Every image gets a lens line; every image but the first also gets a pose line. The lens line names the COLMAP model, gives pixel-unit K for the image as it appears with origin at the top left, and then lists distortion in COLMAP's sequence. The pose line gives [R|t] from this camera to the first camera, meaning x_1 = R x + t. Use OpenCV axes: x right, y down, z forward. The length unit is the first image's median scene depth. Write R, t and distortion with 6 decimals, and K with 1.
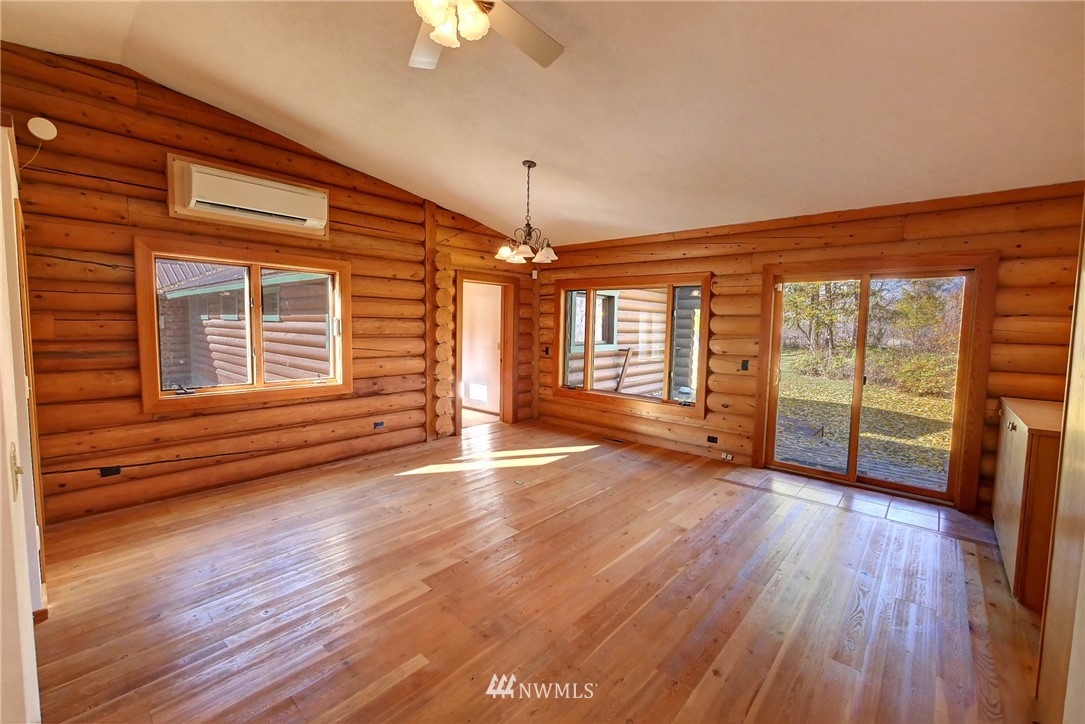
lens RADIAL K [[448.1, 0, 542.5], [0, 448.1, 362.0], [0, 0, 1]] dist [0.000459, 0.000007]
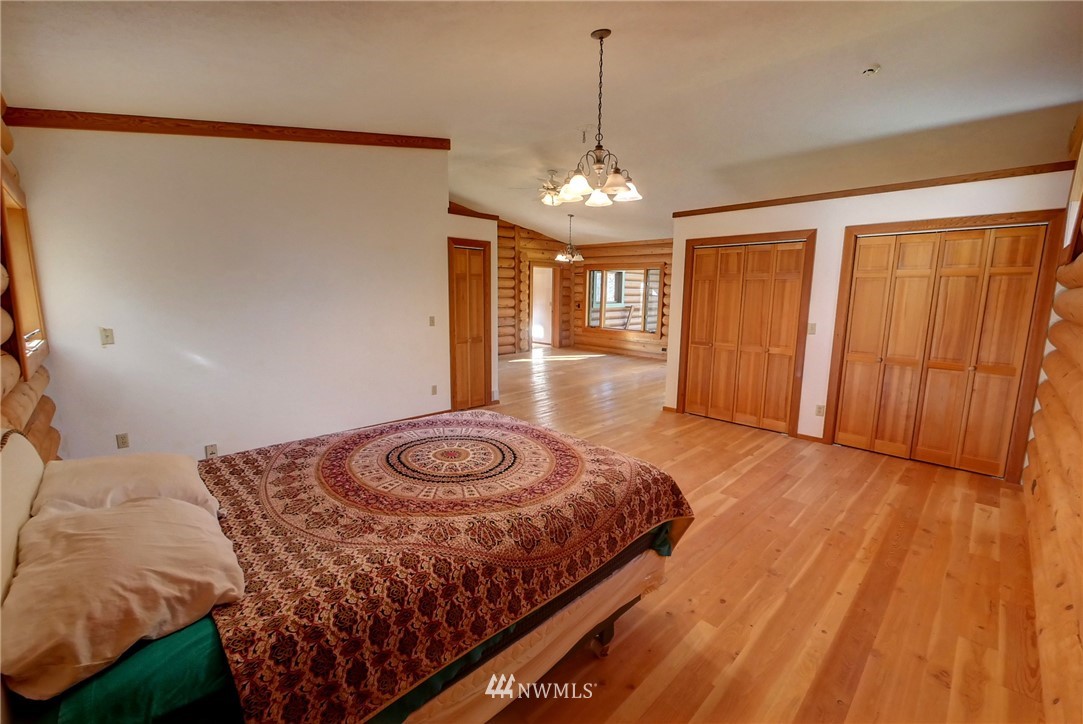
lens RADIAL K [[447.3, 0, 541.5], [0, 447.3, 362.0], [0, 0, 1]] dist [0.000459, 0.000007]
pose [[0.997320, 0.003765, -0.073066, -0.007612], [0.001500, 0.997413, 0.071868, 0.074622], [0.073148, -0.071785, 0.994734, -0.833822]]
